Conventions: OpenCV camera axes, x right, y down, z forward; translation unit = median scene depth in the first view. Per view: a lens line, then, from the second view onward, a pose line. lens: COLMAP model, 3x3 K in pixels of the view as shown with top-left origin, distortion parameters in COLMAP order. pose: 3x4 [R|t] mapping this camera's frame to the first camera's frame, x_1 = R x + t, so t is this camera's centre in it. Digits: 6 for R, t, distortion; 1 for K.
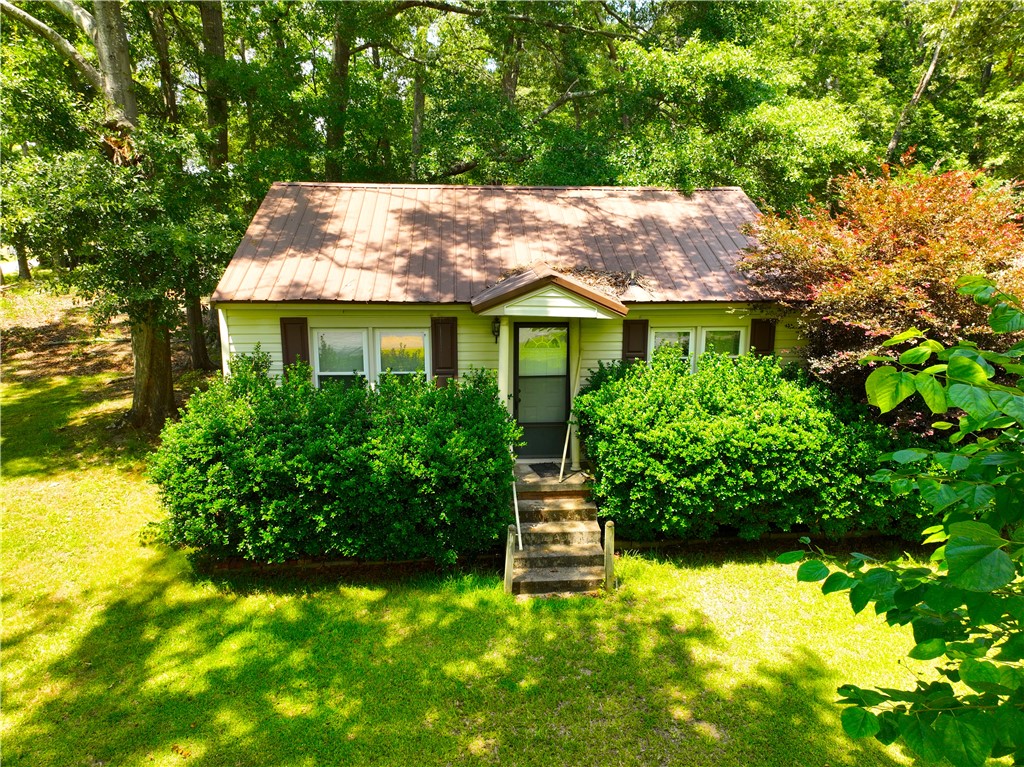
lens RADIAL K [[745.8, 0, 511.4], [0, 745.8, 384.2], [0, 0, 1]] dist [-0.003238, 0.022169]
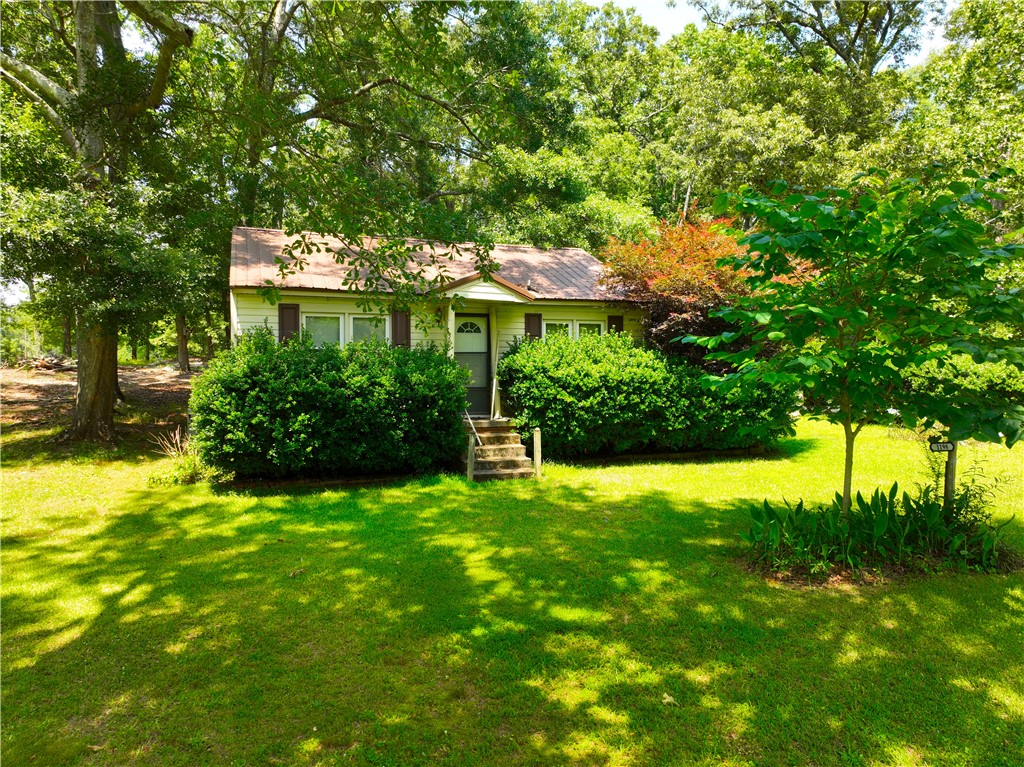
lens RADIAL K [[745.8, 0, 515.5], [0, 745.8, 382.4], [0, 0, 1]] dist [-0.003238, 0.022169]
pose [[0.963759, -0.008945, 0.266625, -0.286160], [0.058550, 0.982163, -0.178684, 0.342503], [-0.260271, 0.187819, 0.947092, -0.371463]]
